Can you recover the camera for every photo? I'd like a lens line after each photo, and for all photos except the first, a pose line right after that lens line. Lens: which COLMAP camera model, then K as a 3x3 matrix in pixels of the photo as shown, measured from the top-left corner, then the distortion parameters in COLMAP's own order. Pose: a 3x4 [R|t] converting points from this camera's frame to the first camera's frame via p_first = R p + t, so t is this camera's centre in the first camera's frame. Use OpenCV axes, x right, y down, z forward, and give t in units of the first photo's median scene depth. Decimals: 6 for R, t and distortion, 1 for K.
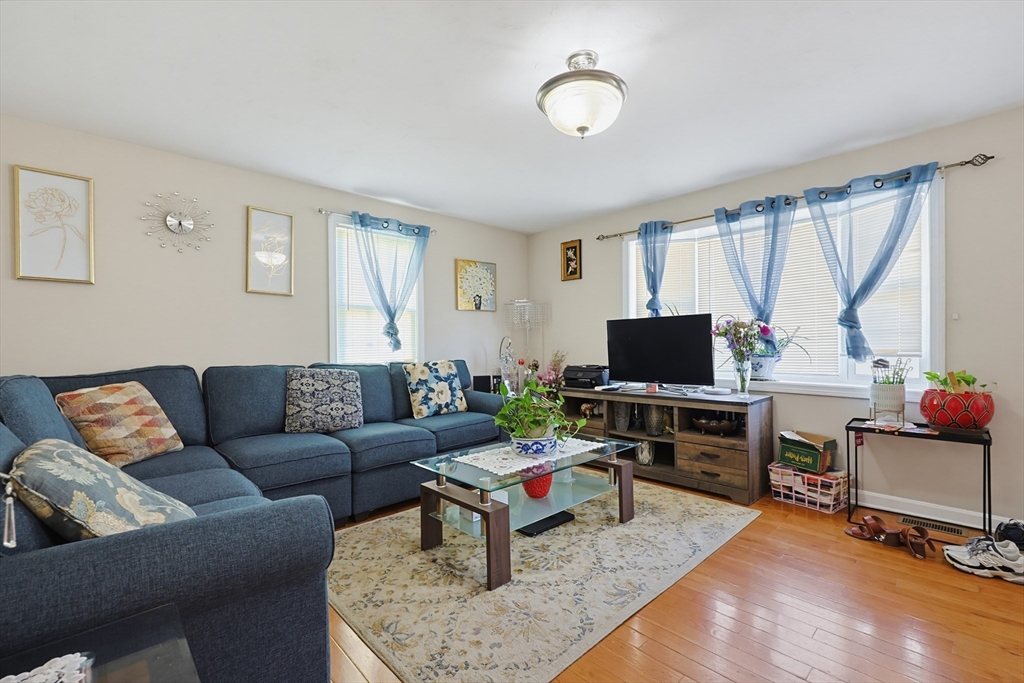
lens RADIAL K [[439.4, 0, 522.2], [0, 439.4, 340.3], [0, 0, 1]] dist [0.000030, -0.000070]
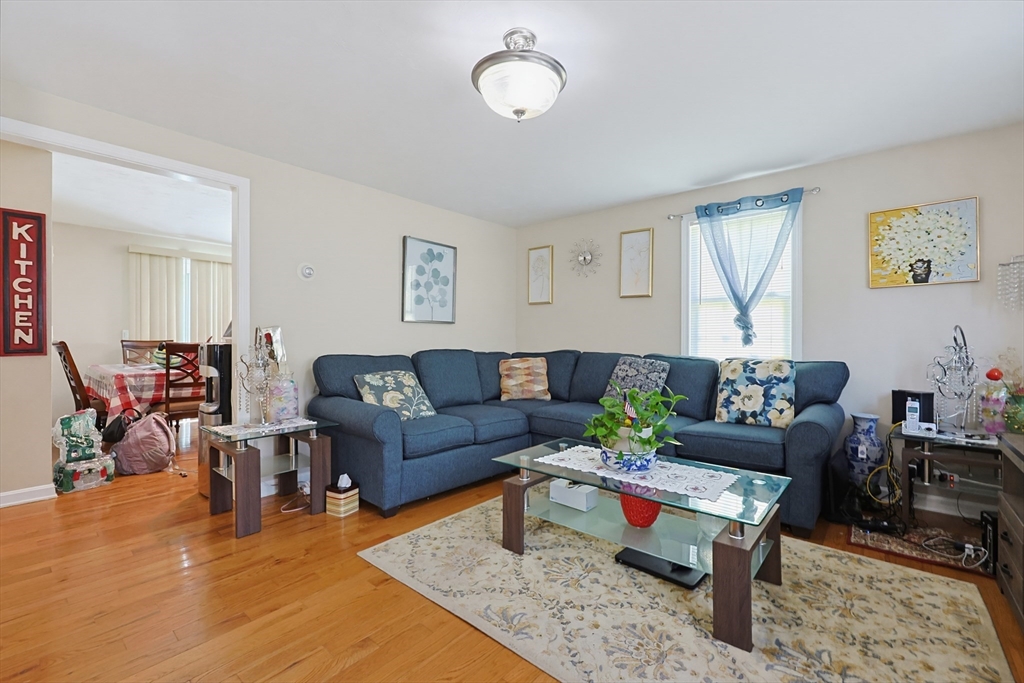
lens RADIAL K [[439.4, 0, 522.2], [0, 439.4, 340.3], [0, 0, 1]] dist [0.000030, -0.000070]
pose [[0.105207, 0.013967, -0.994352, 0.626854], [0.002950, 0.999893, 0.014357, -0.001195], [0.994446, -0.004444, 0.105154, 0.530789]]
